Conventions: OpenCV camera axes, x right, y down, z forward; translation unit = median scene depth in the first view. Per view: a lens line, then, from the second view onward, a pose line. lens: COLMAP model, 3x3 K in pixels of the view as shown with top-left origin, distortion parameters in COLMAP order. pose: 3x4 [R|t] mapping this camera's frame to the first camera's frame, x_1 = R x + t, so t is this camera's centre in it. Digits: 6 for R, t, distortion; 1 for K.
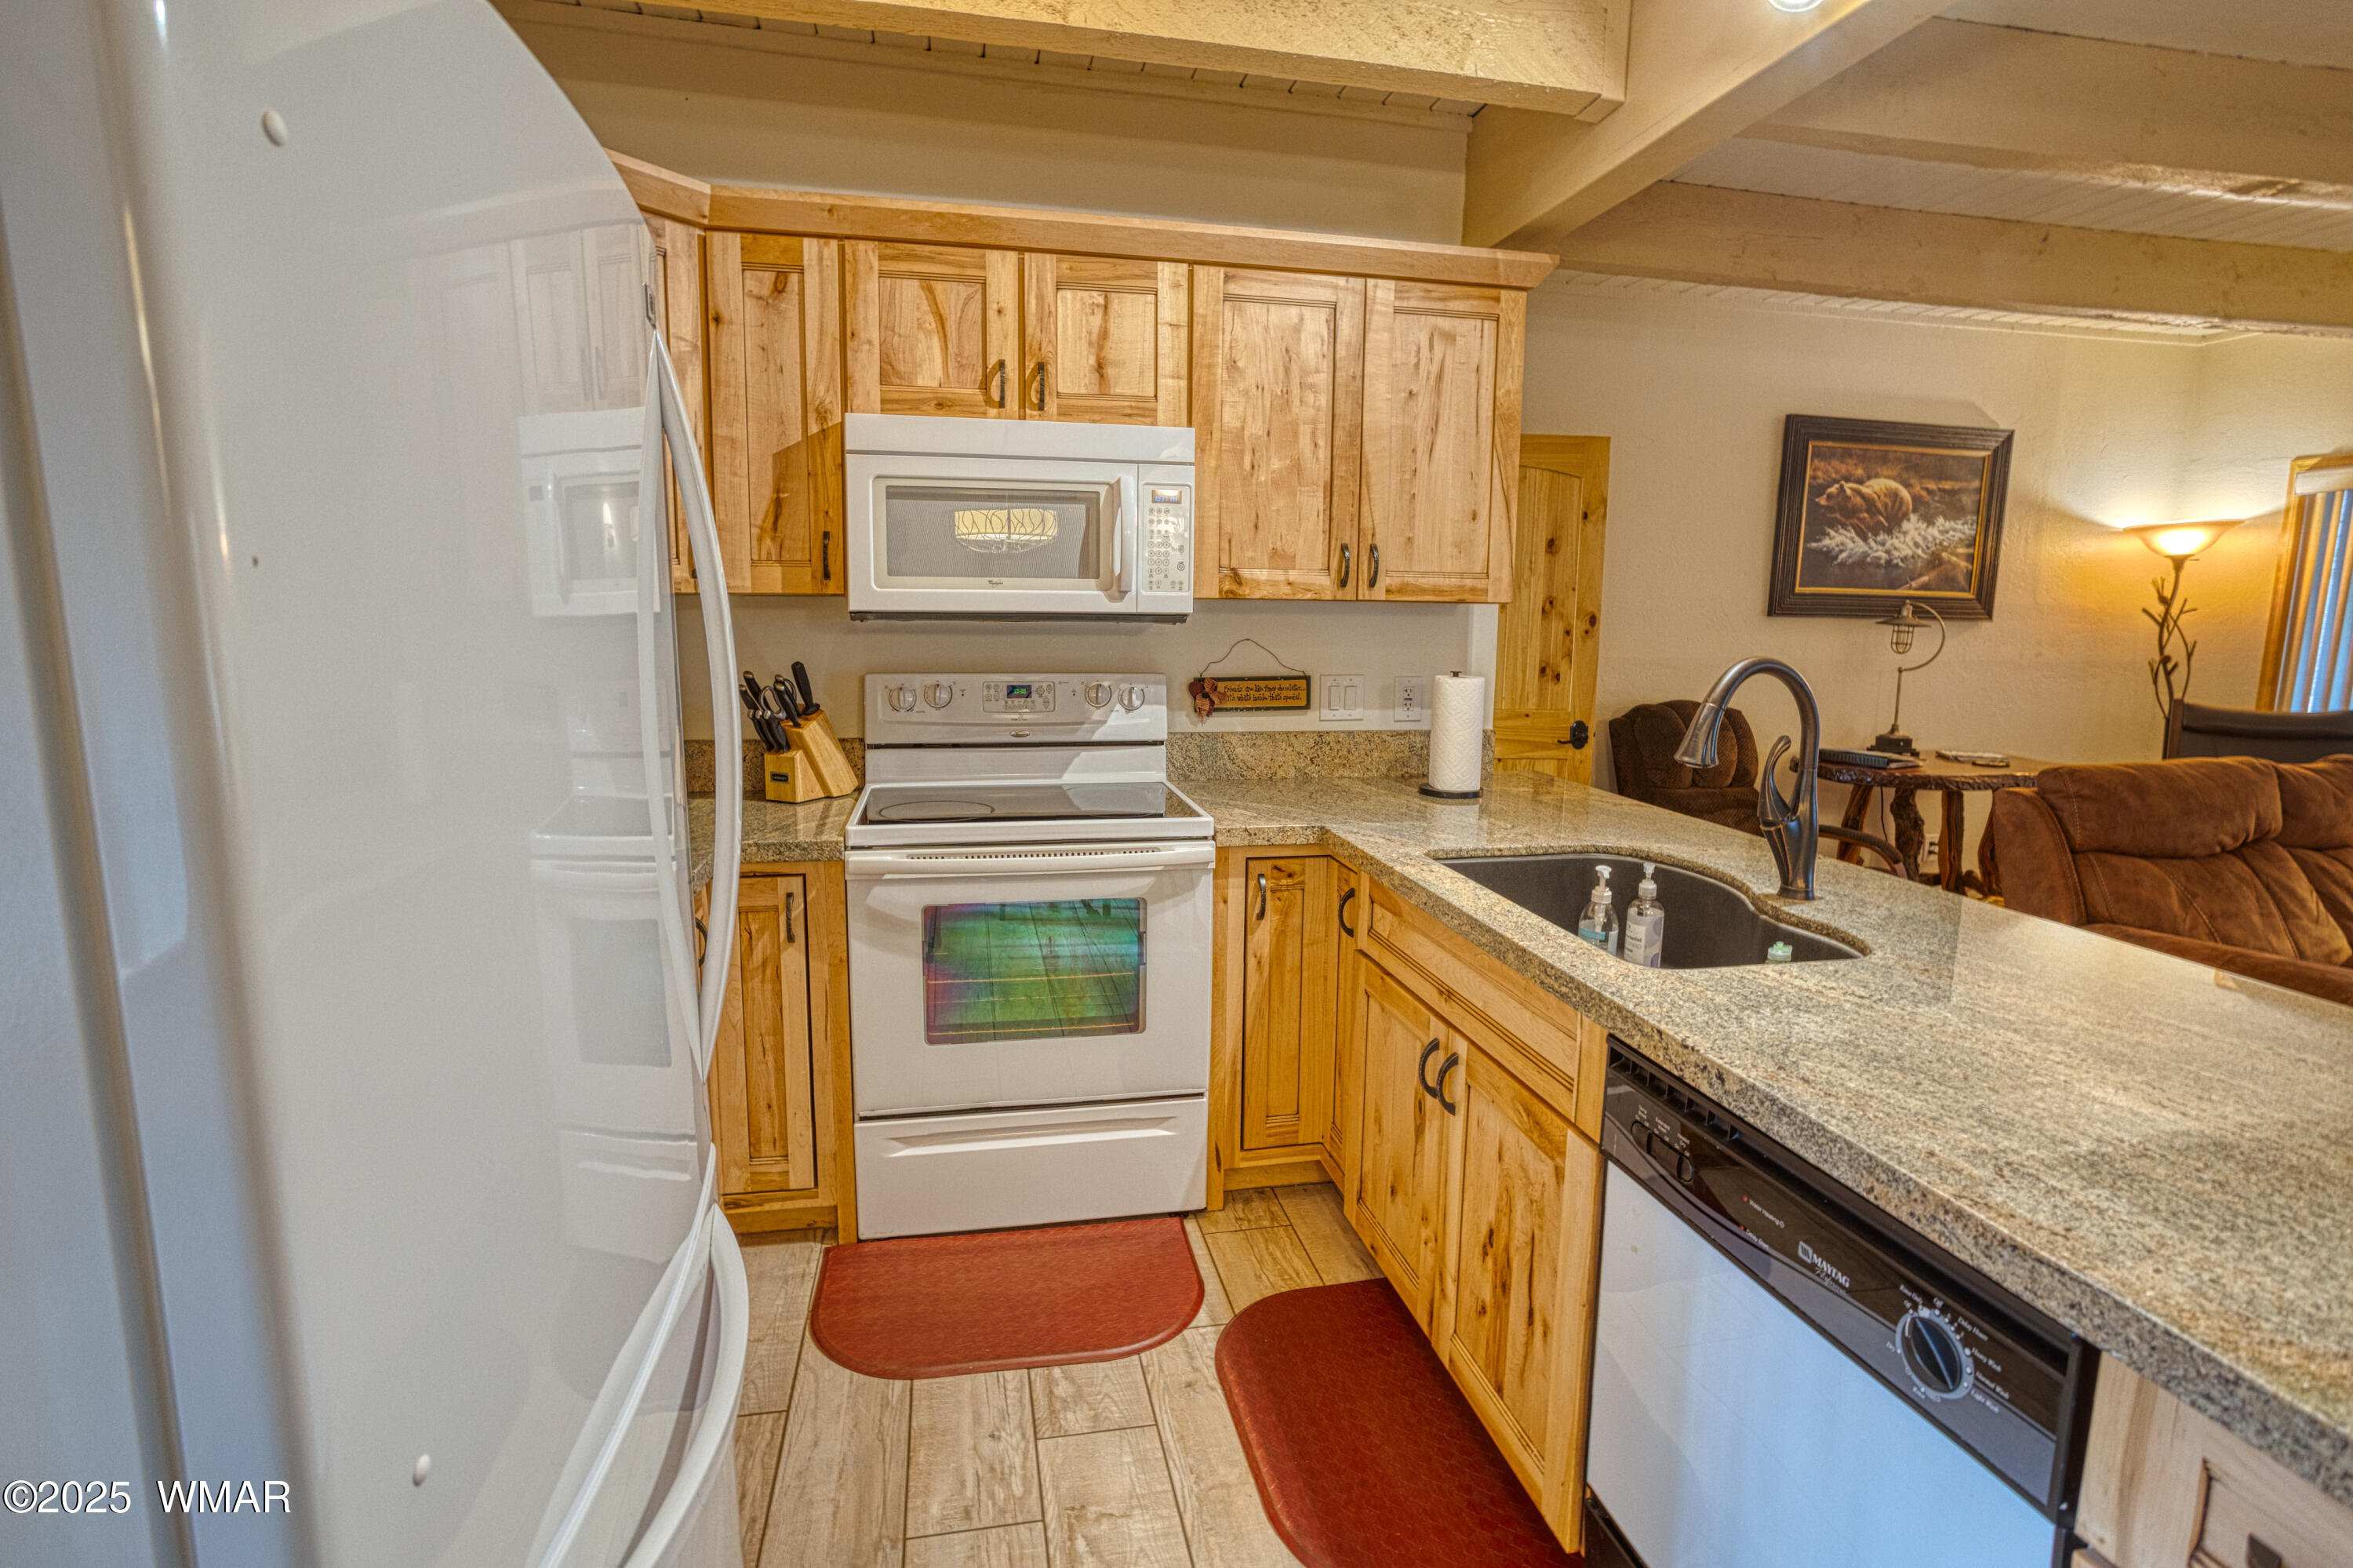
lens RADIAL K [[1148.3, 0, 1173.7], [0, 1148.3, 755.6], [0, 0, 1]] dist [-0.043033, 0.020269]
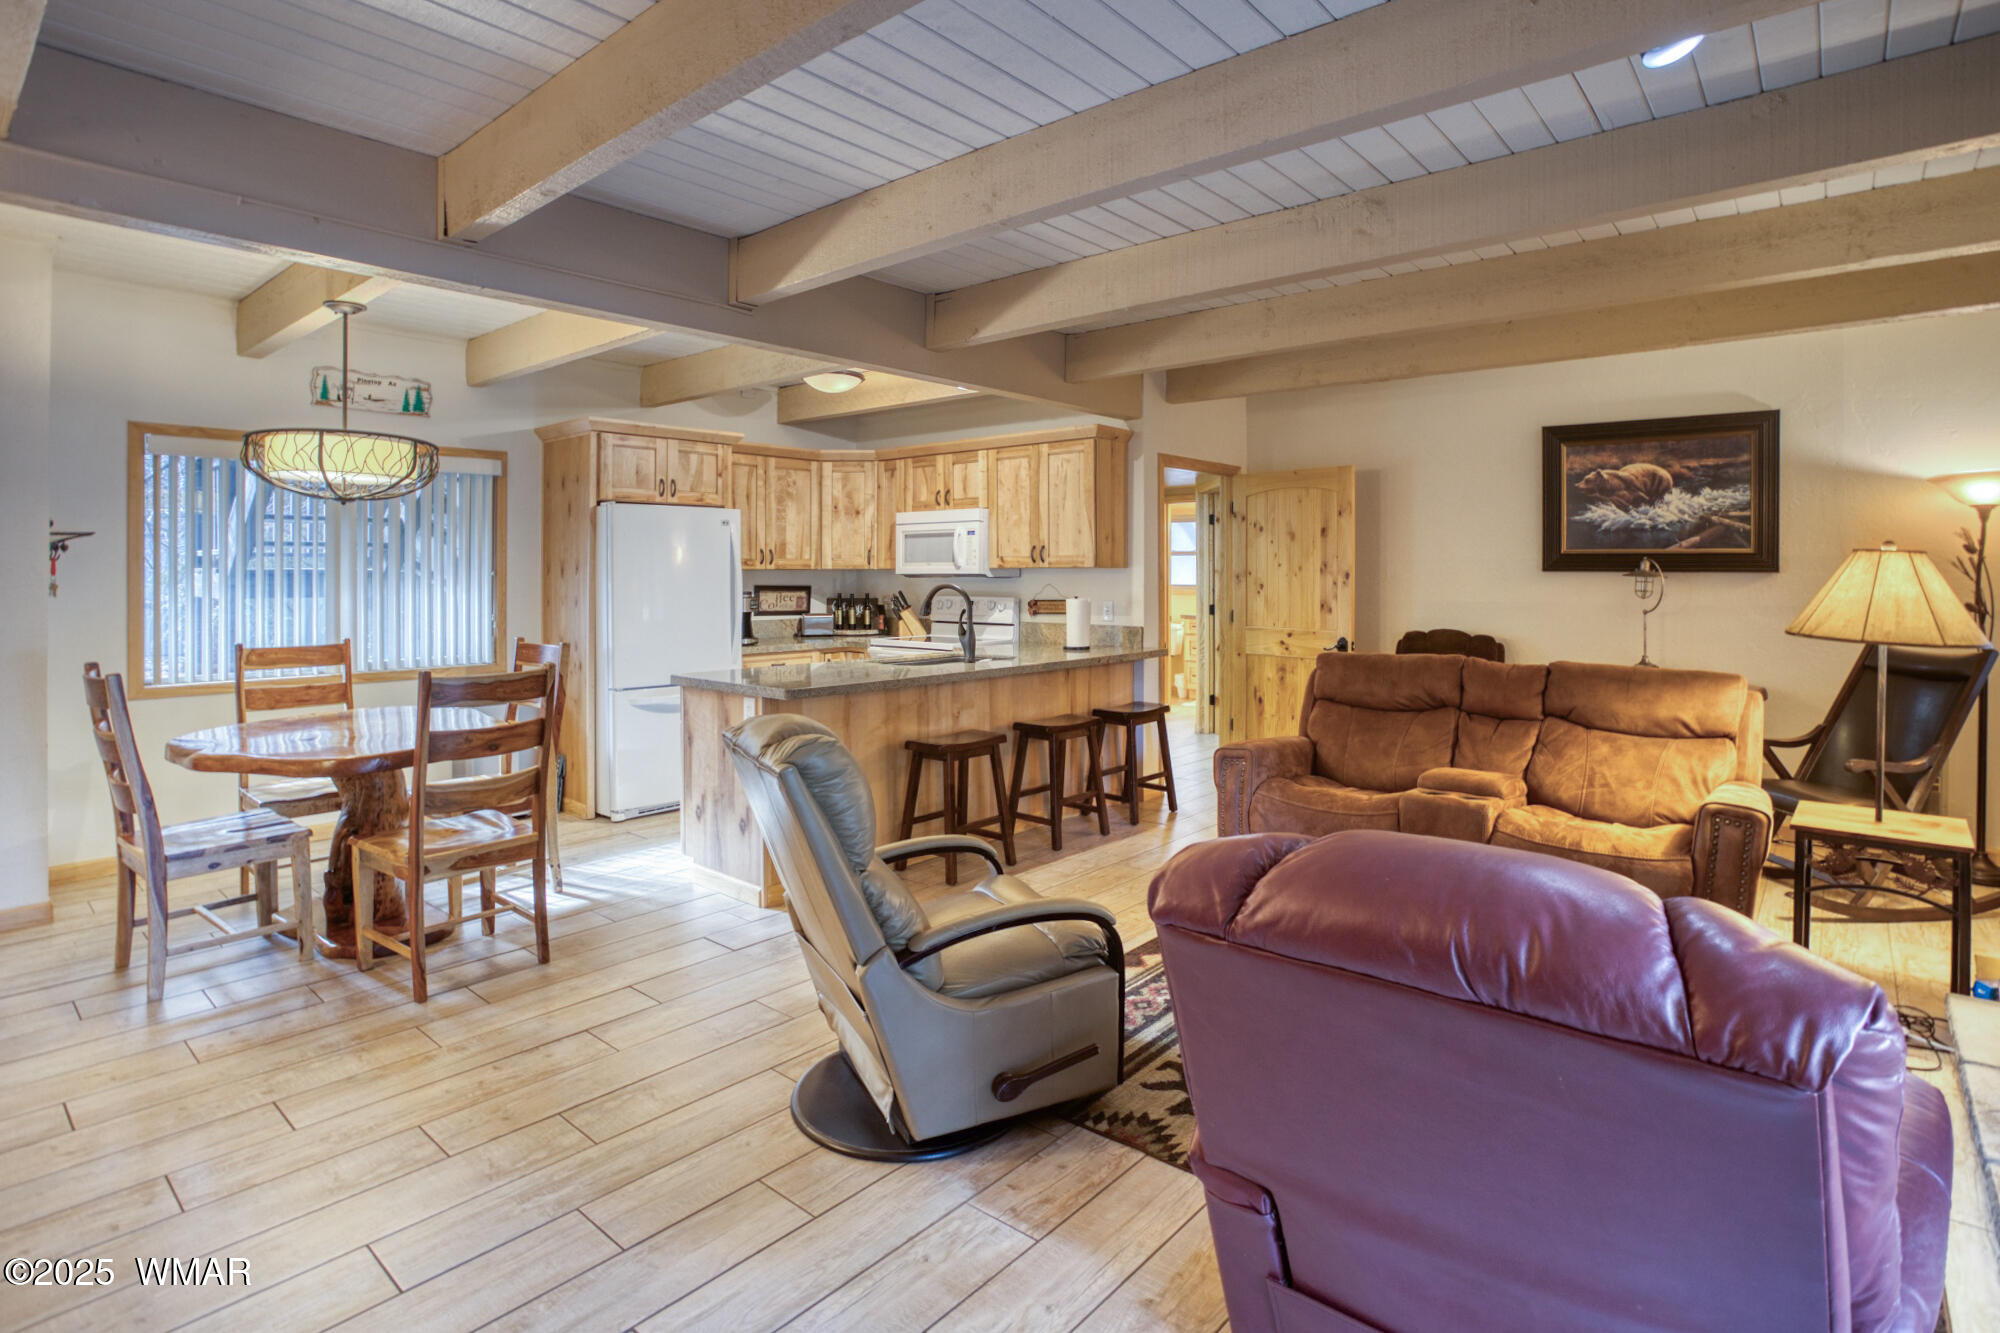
lens RADIAL K [[1008.8, 0, 1013.1], [0, 1008.8, 569.9], [0, 0, 1]] dist [-0.053418, 0.024618]
pose [[0.615278, -0.015462, -0.788159, 1.844611], [-0.093220, 0.991366, -0.092220, 0.077367], [0.782779, 0.130213, 0.608524, -0.387078]]
